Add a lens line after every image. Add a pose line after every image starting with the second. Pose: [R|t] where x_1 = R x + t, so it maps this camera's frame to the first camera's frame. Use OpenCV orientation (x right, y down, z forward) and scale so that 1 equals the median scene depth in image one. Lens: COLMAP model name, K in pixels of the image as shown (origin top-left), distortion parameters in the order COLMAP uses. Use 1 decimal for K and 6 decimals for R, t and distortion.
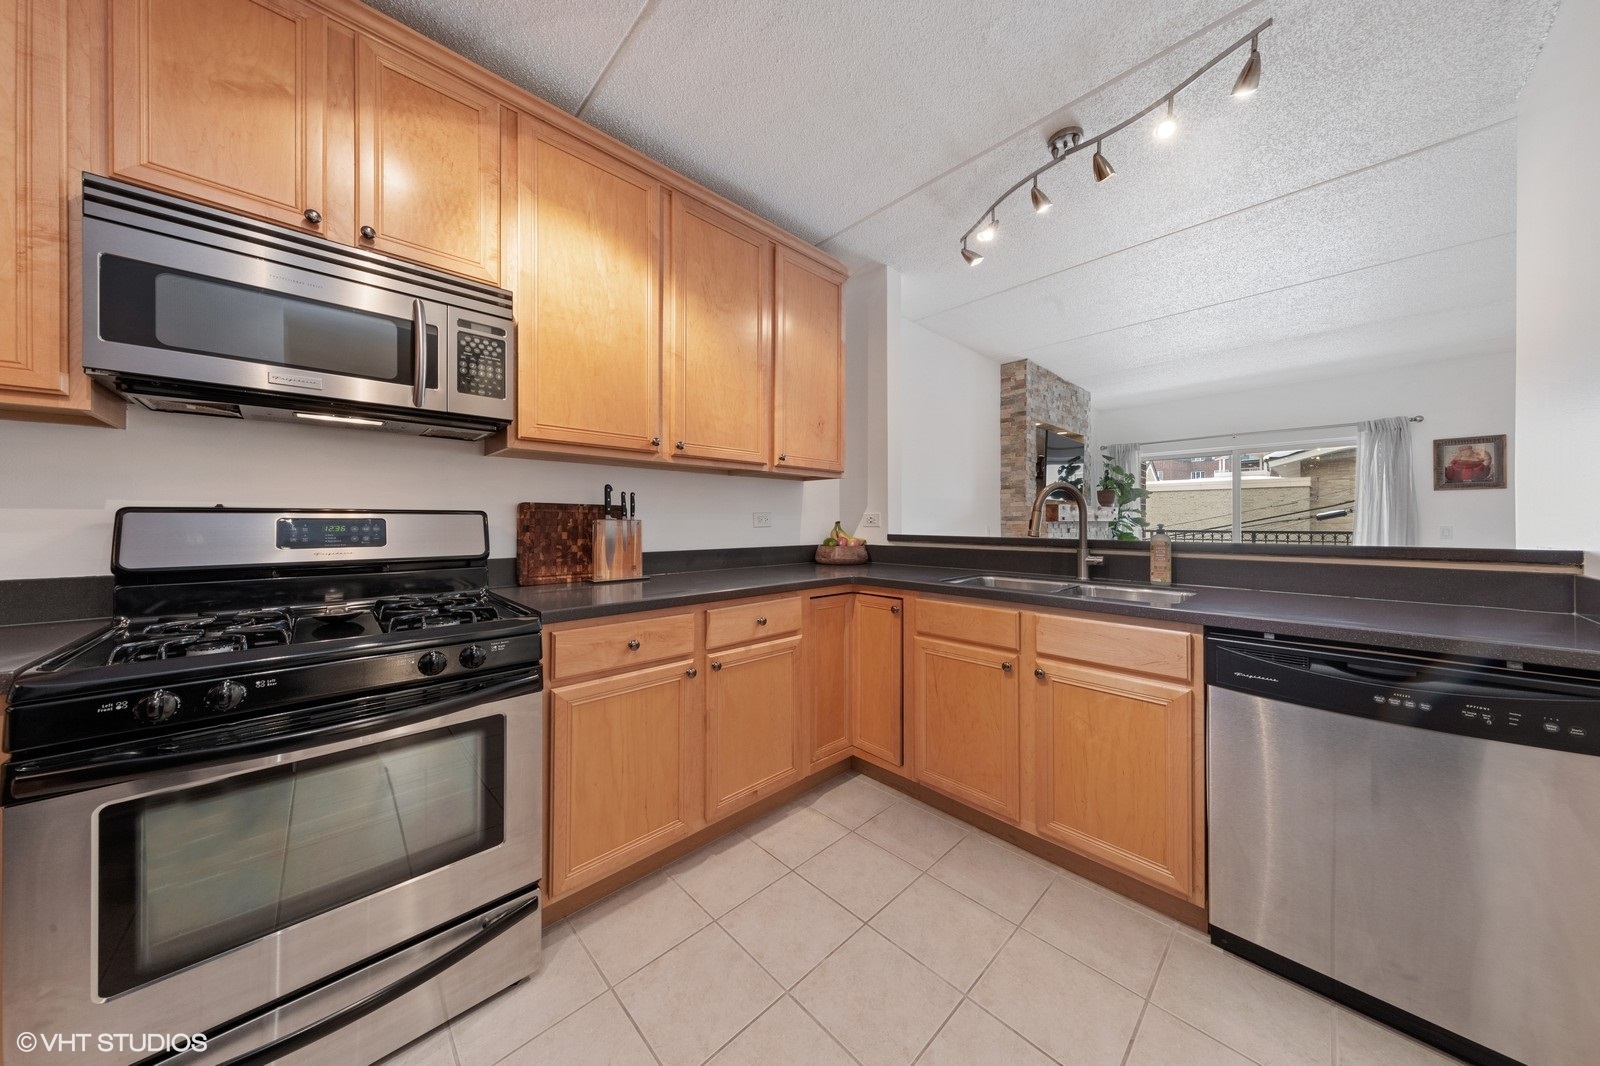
lens RADIAL K [[504.0, 0, 794.1], [0, 504.0, 520.0], [0, 0, 1]] dist [0.003186, -0.000686]
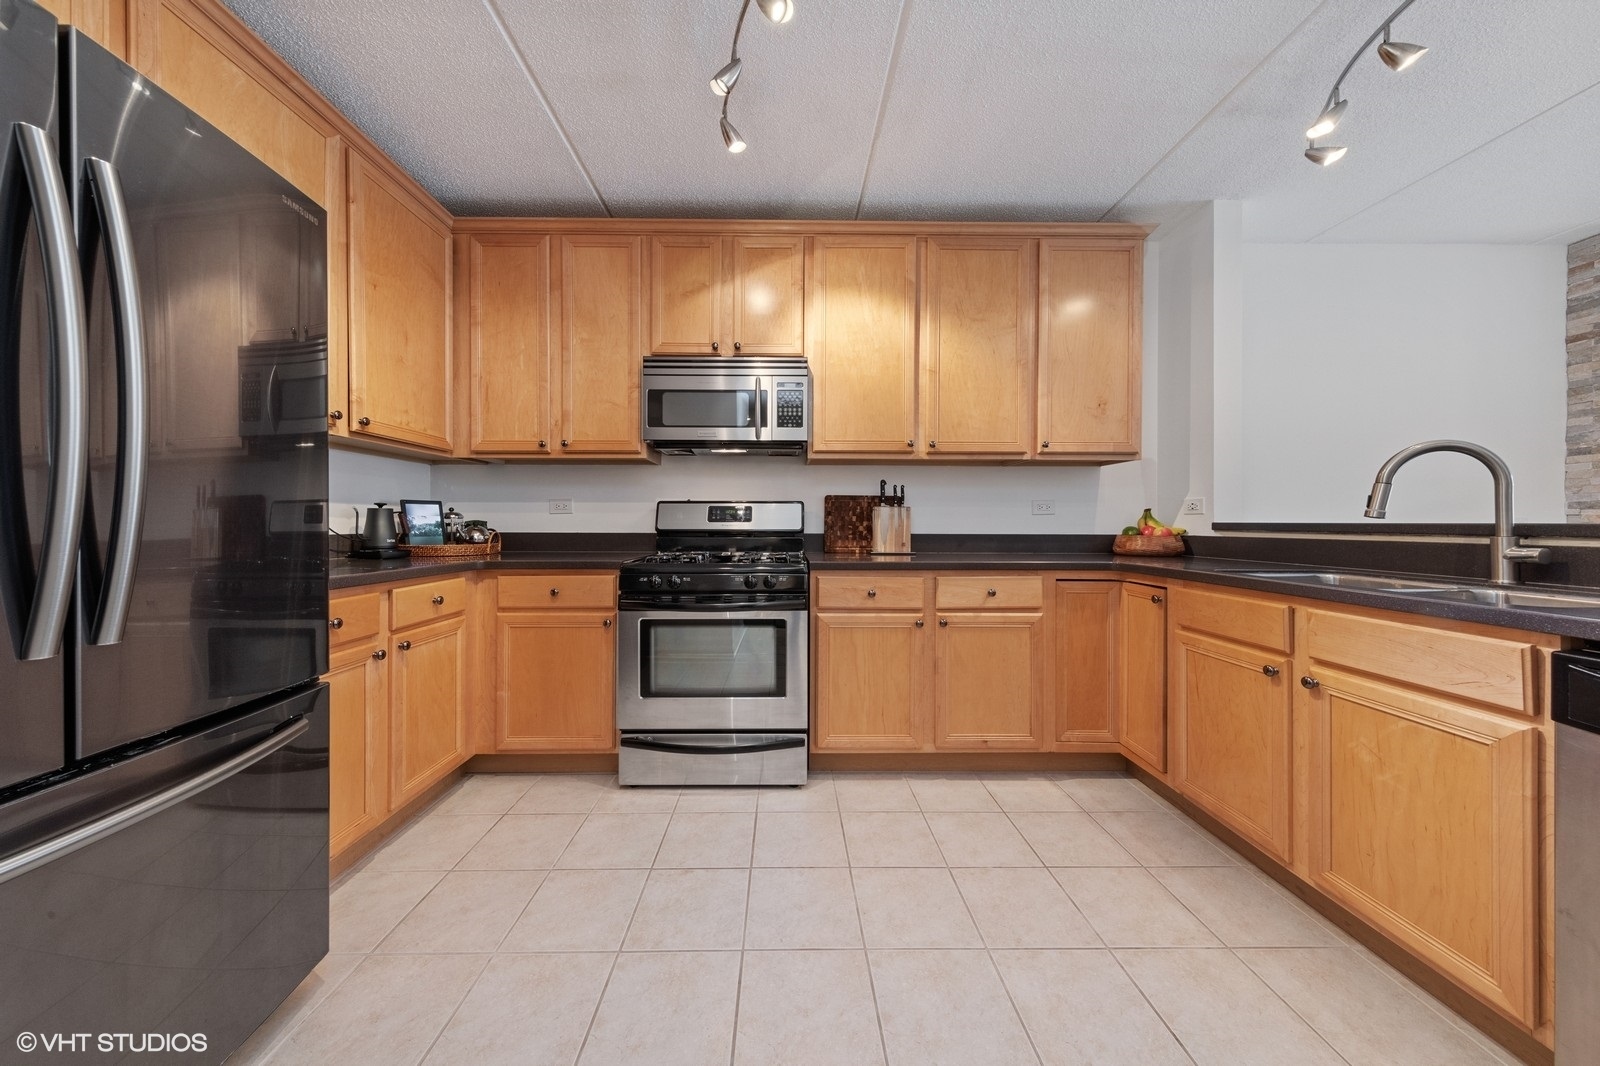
lens RADIAL K [[509.7, 0, 786.8], [0, 509.7, 523.0], [0, 0, 1]] dist [-0.001474, -0.000280]
pose [[0.728381, 0.002306, -0.685168, 0.375303], [-0.000615, 0.999996, 0.002711, 0.040413], [0.685172, -0.001554, 0.728380, -0.143067]]
